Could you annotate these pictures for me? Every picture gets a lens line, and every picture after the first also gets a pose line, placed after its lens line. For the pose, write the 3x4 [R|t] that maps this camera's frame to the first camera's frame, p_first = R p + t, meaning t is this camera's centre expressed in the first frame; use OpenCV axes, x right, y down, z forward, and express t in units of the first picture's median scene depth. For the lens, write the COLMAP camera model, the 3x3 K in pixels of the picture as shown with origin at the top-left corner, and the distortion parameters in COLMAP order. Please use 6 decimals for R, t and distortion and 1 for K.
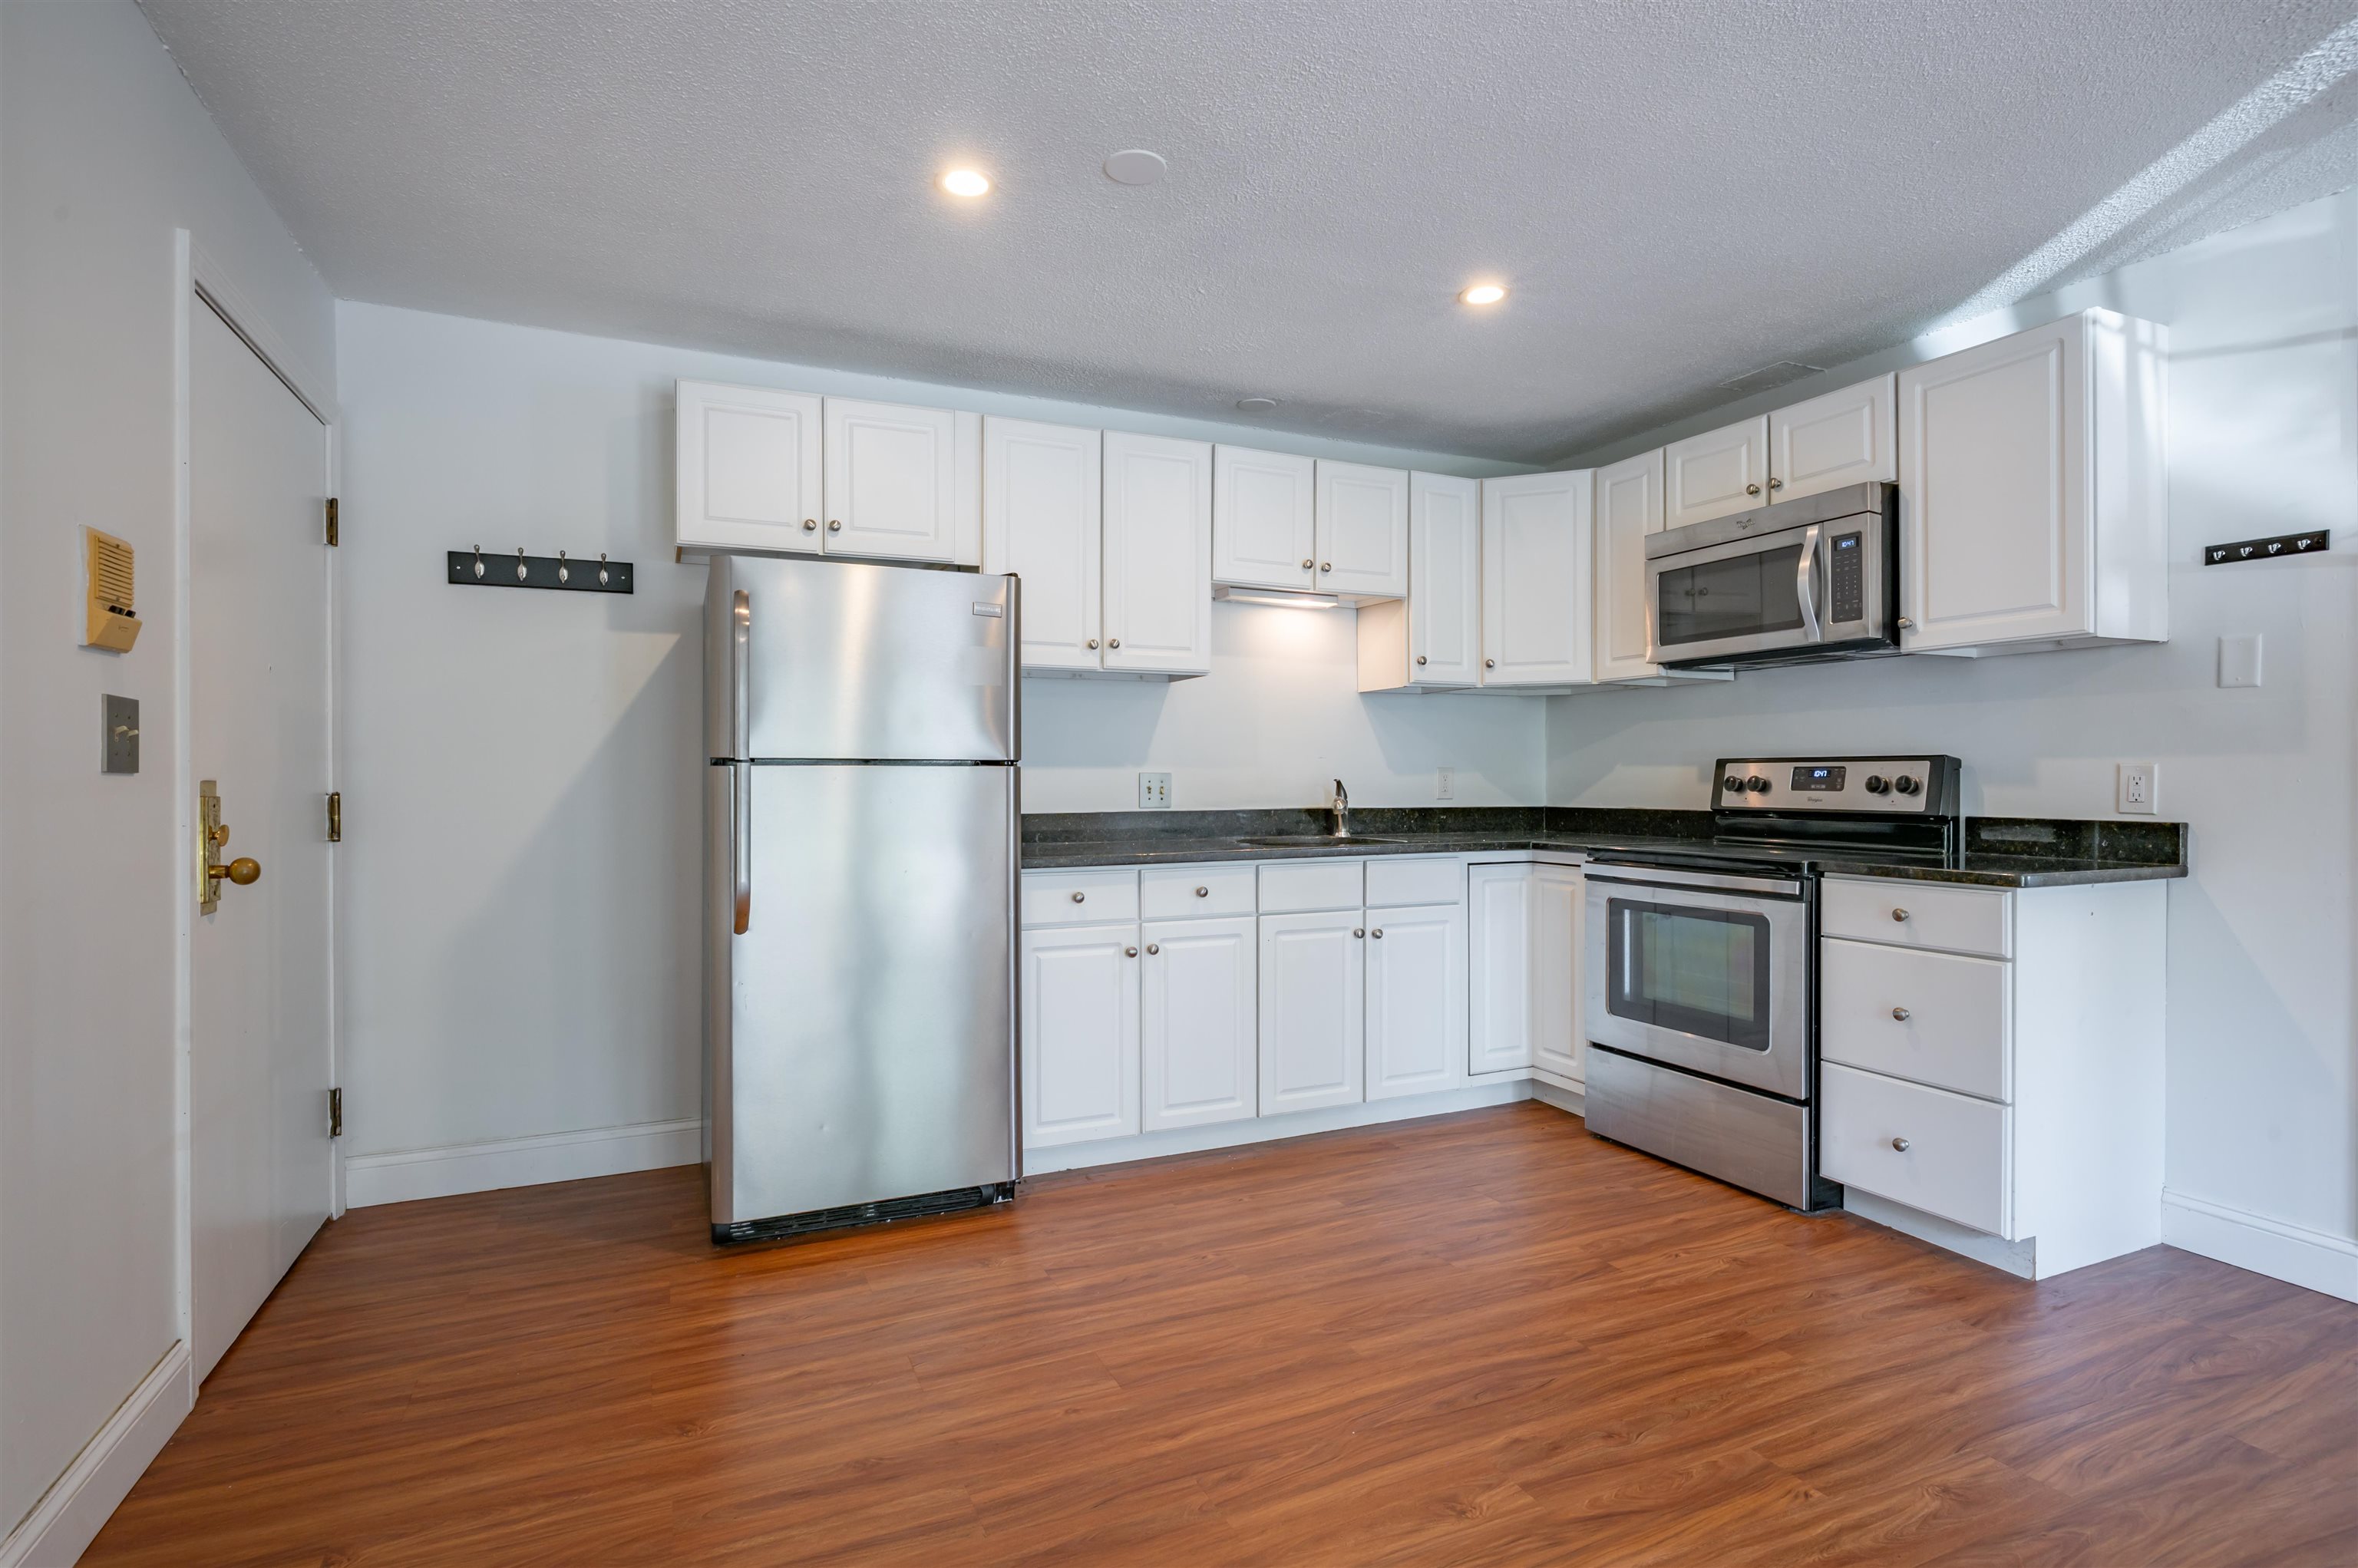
lens RADIAL K [[1146.2, 0, 1182.4], [0, 1146.2, 779.8], [0, 0, 1]] dist [-0.001114, 0.000821]
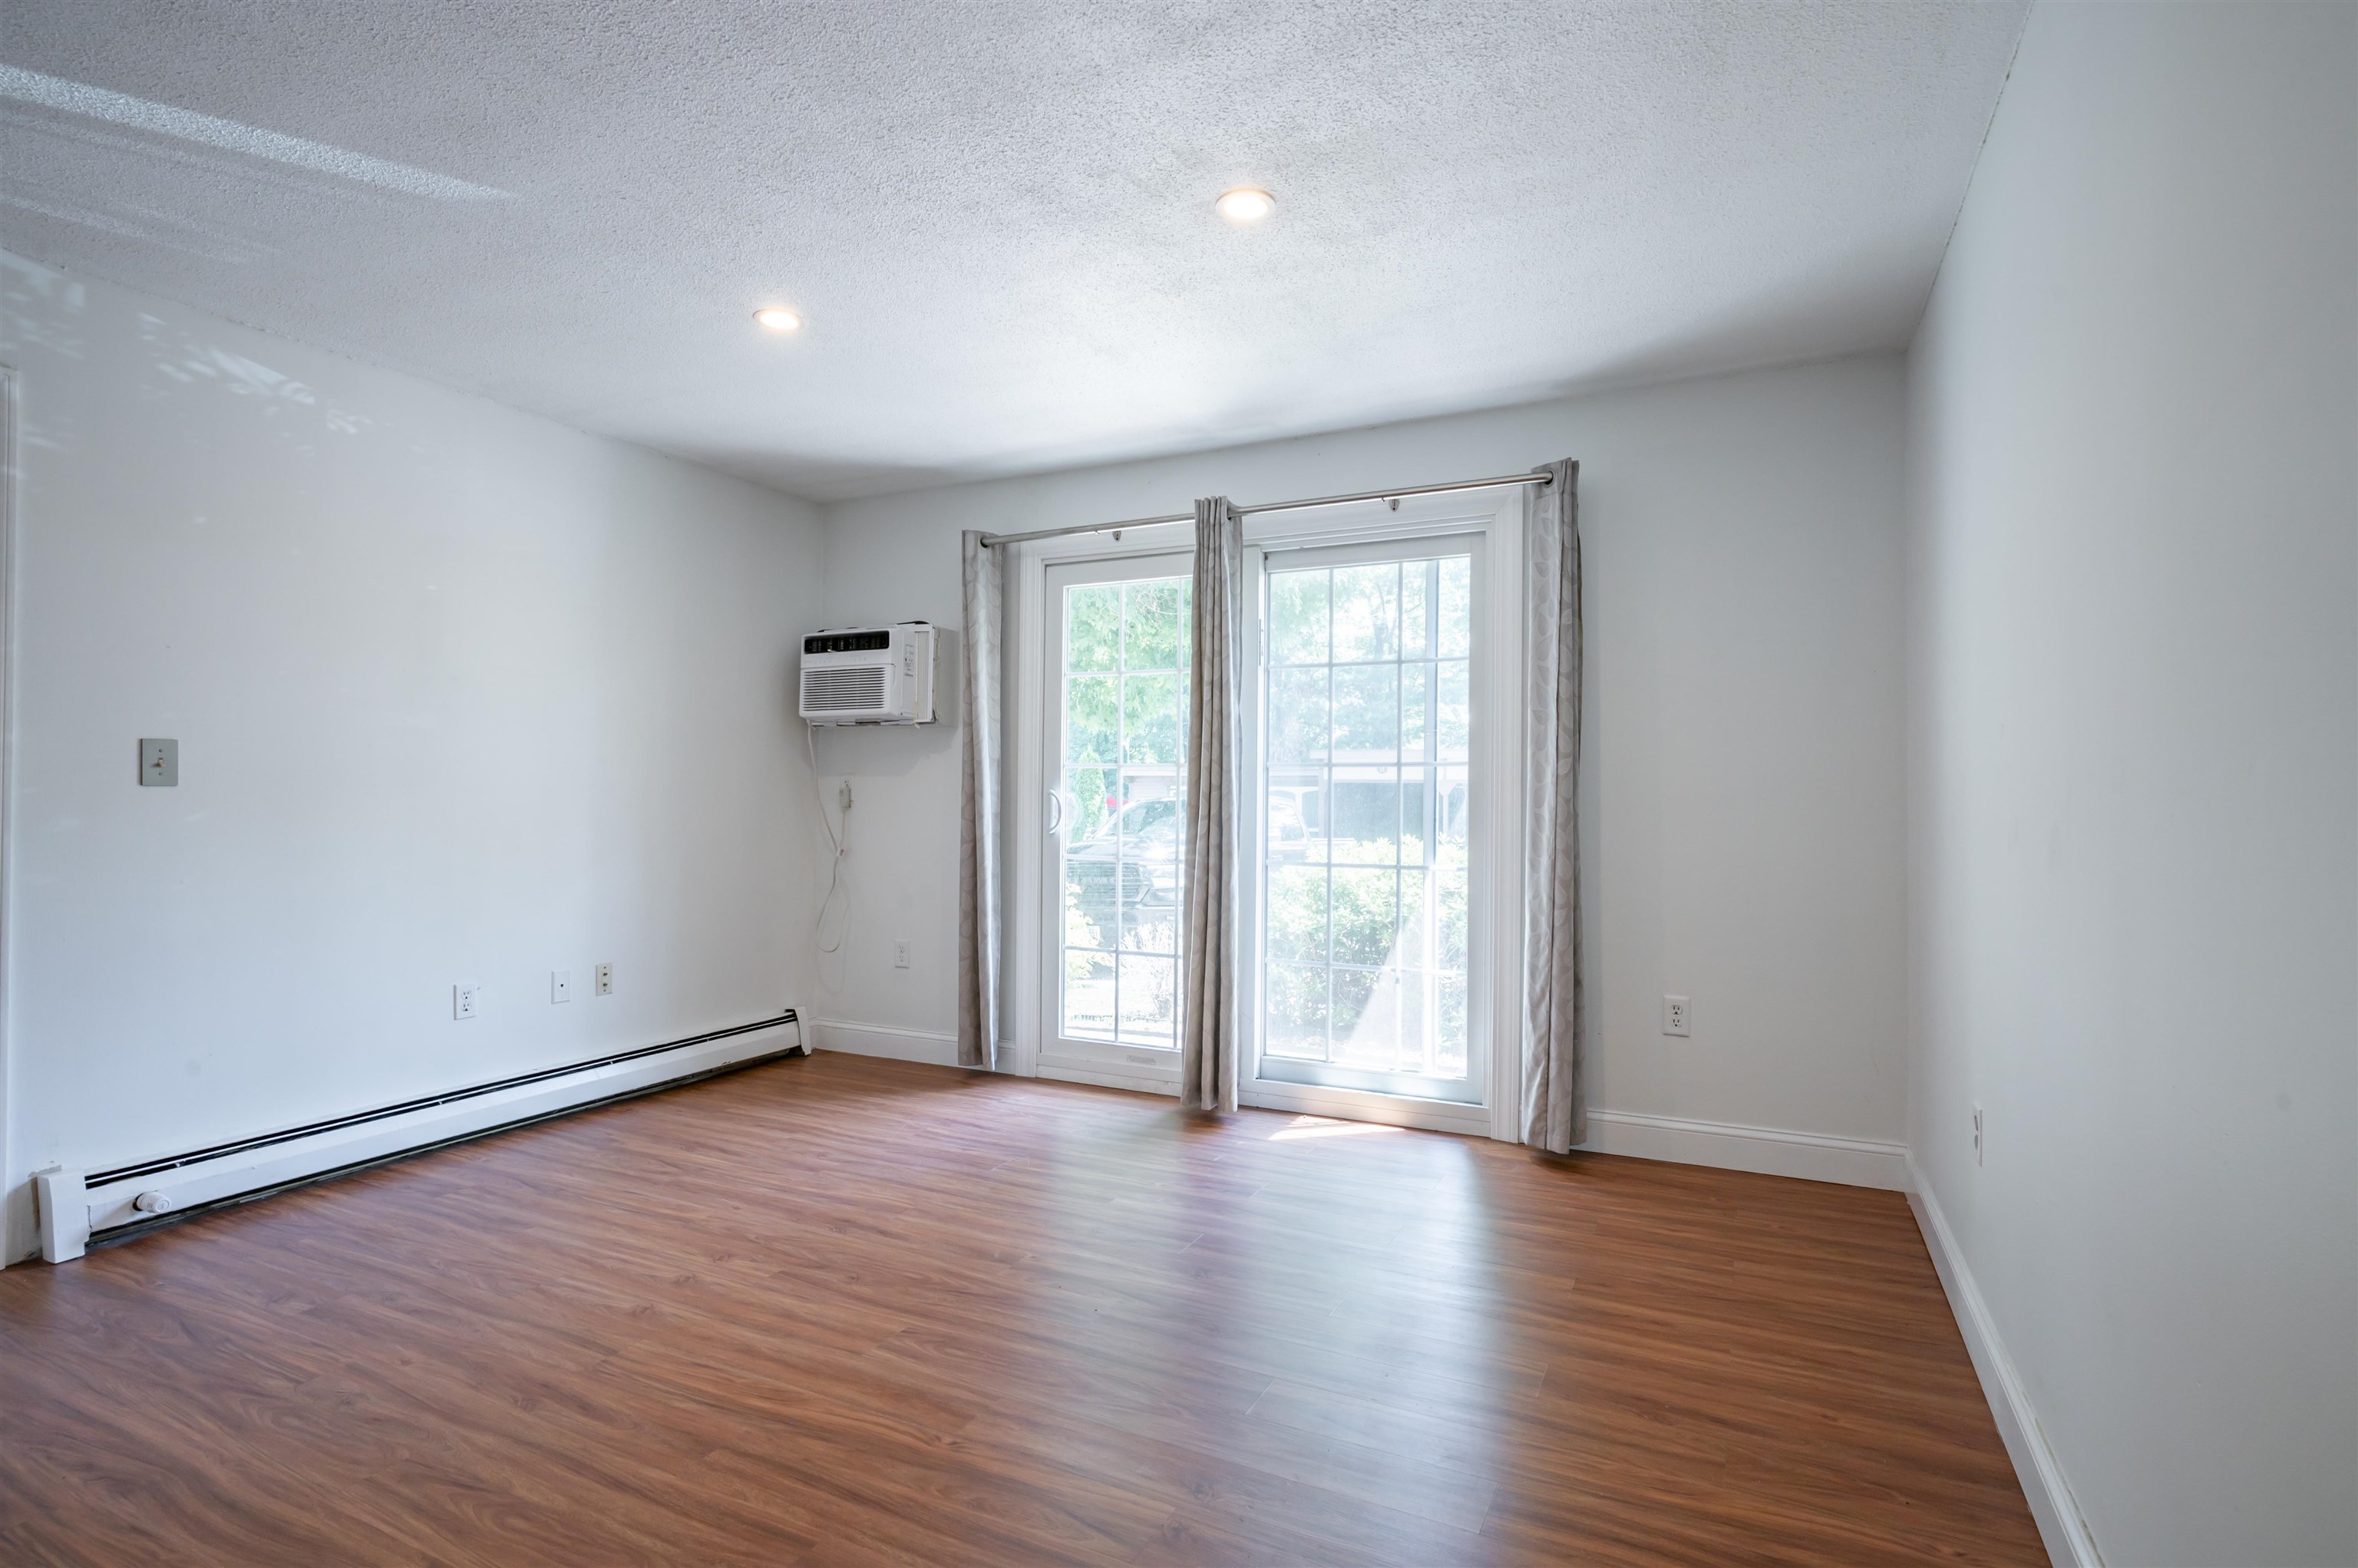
lens RADIAL K [[1146.2, 0, 1182.4], [0, 1146.2, 779.8], [0, 0, 1]] dist [-0.001114, 0.000821]
pose [[-0.628815, 0.003042, 0.777549, -0.431942], [-0.003722, 0.999969, -0.006923, -0.001794], [-0.777546, -0.007248, -0.628784, 0.626634]]
